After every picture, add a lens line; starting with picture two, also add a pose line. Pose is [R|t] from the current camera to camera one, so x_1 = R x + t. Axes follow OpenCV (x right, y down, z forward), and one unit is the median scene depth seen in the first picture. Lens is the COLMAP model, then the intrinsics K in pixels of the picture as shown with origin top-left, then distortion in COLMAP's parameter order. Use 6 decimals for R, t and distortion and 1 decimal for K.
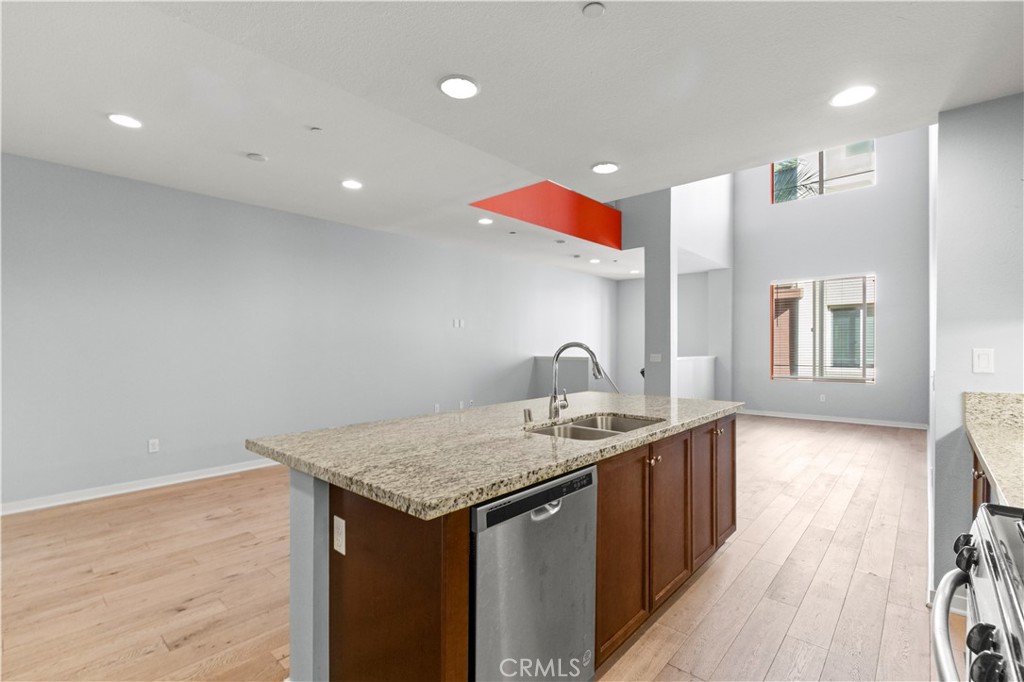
lens RADIAL K [[462.0, 0, 511.2], [0, 462.0, 346.9], [0, 0, 1]] dist [-0.001542, -0.000192]
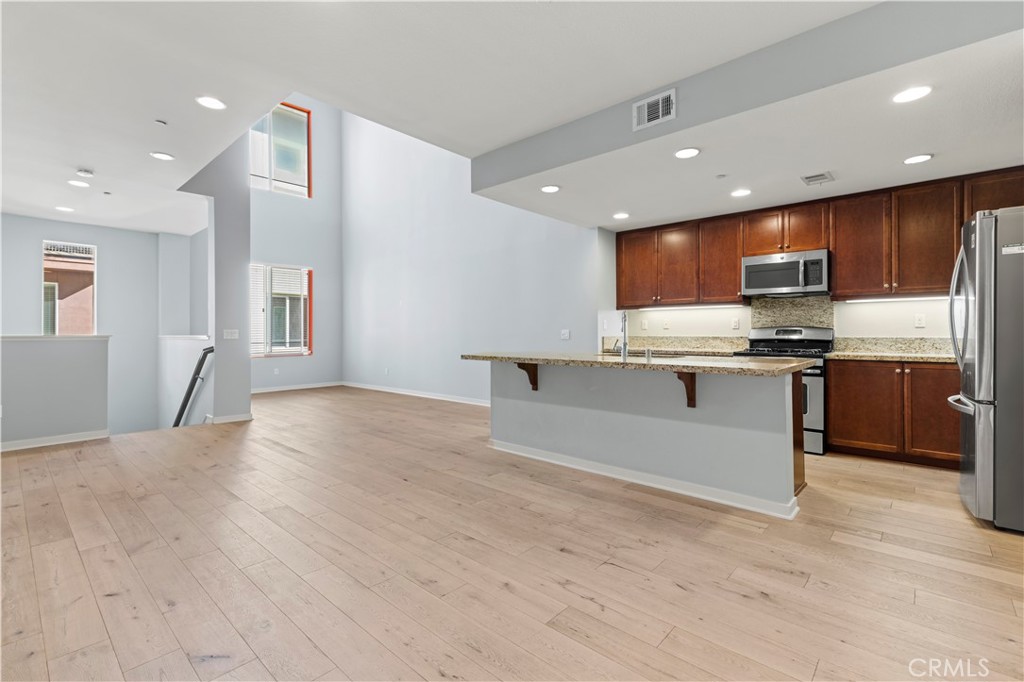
lens RADIAL K [[460.4, 0, 510.7], [0, 460.4, 328.0], [0, 0, 1]] dist [0.003502, 0.000280]
pose [[0.002088, 0.013657, 0.999905, -1.524539], [0.003722, 0.999900, -0.013664, 0.076594], [-0.999991, 0.003751, 0.002036, 1.412559]]
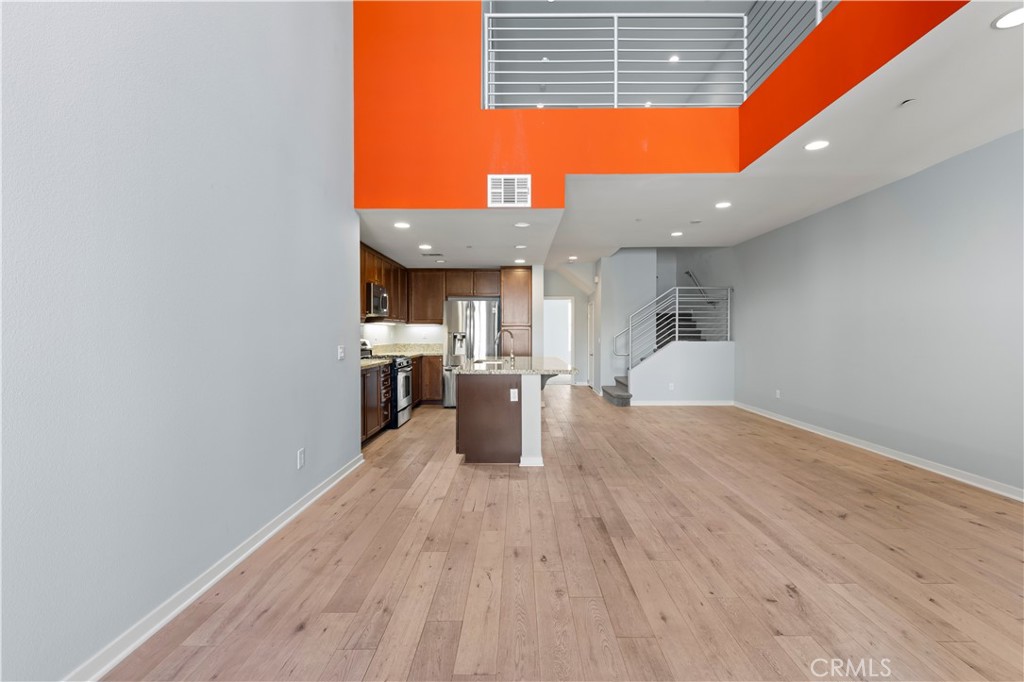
lens RADIAL K [[461.1, 0, 514.8], [0, 461.1, 336.6], [0, 0, 1]] dist [0.001340, -0.000055]
pose [[-0.745109, 0.007103, -0.666904, 1.680774], [-0.000241, 0.999940, 0.010919, 0.002081], [0.666942, 0.008297, -0.745063, 2.809736]]
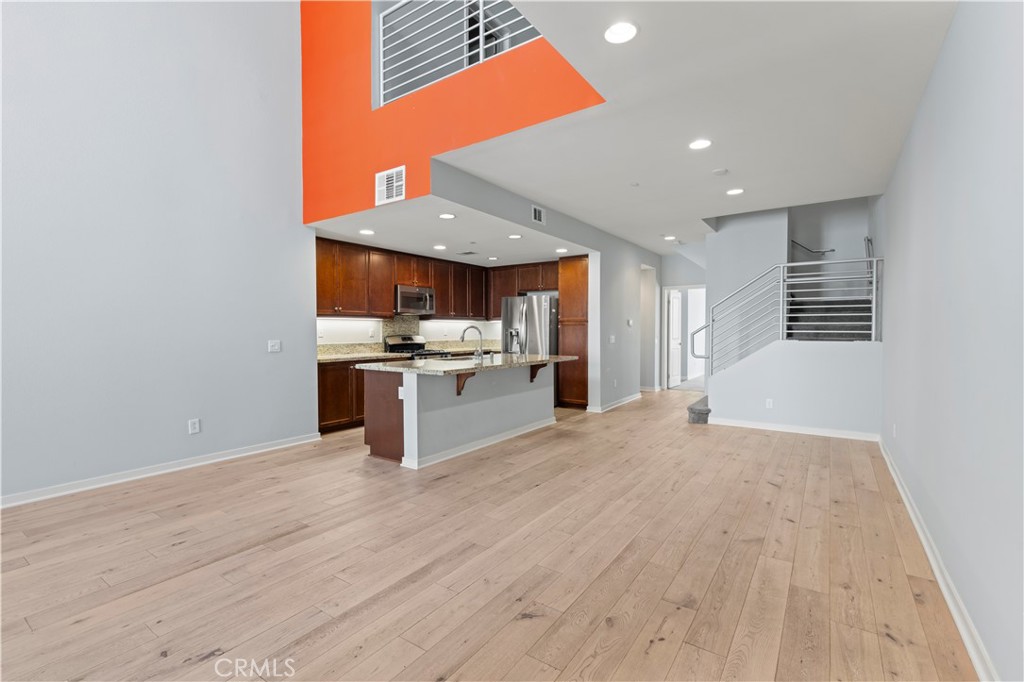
lens RADIAL K [[457.3, 0, 511.5], [0, 457.3, 336.7], [0, 0, 1]] dist [0.003656, -0.000234]
pose [[-0.992132, 0.005793, -0.125058, 0.227560], [0.003468, 0.999817, 0.018800, 0.001958], [0.125144, 0.018219, -0.991971, 3.279819]]
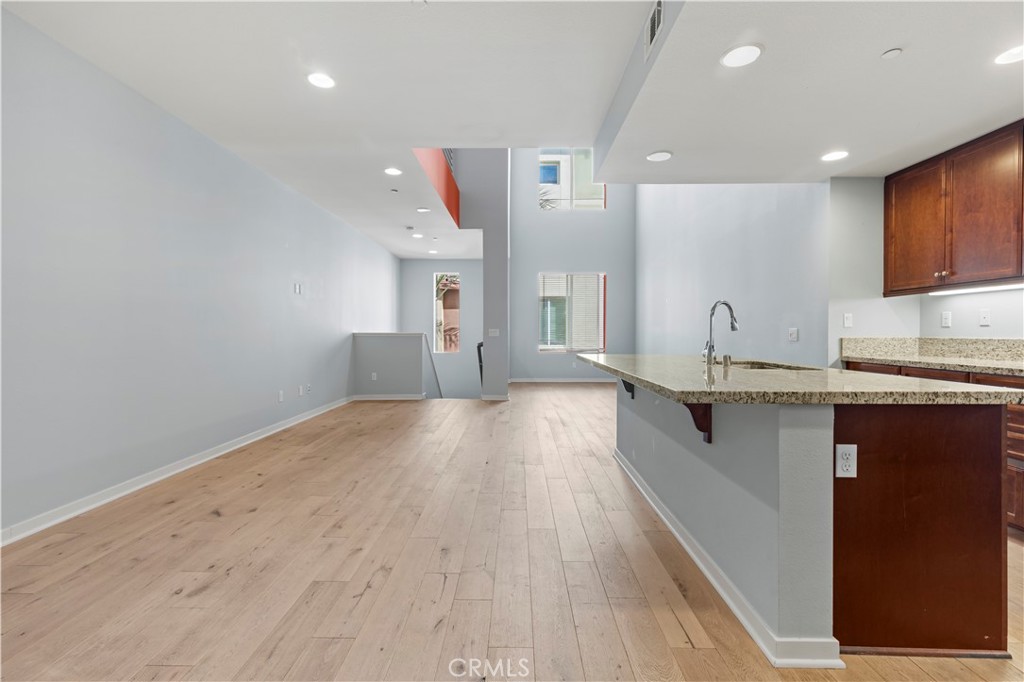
lens RADIAL K [[457.3, 0, 511.5], [0, 457.3, 336.7], [0, 0, 1]] dist [0.003656, -0.000234]
pose [[0.752664, -0.001705, 0.658403, -1.059728], [-0.002449, 0.999982, 0.005389, 0.079834], [-0.658400, -0.005669, 0.752647, 0.470169]]
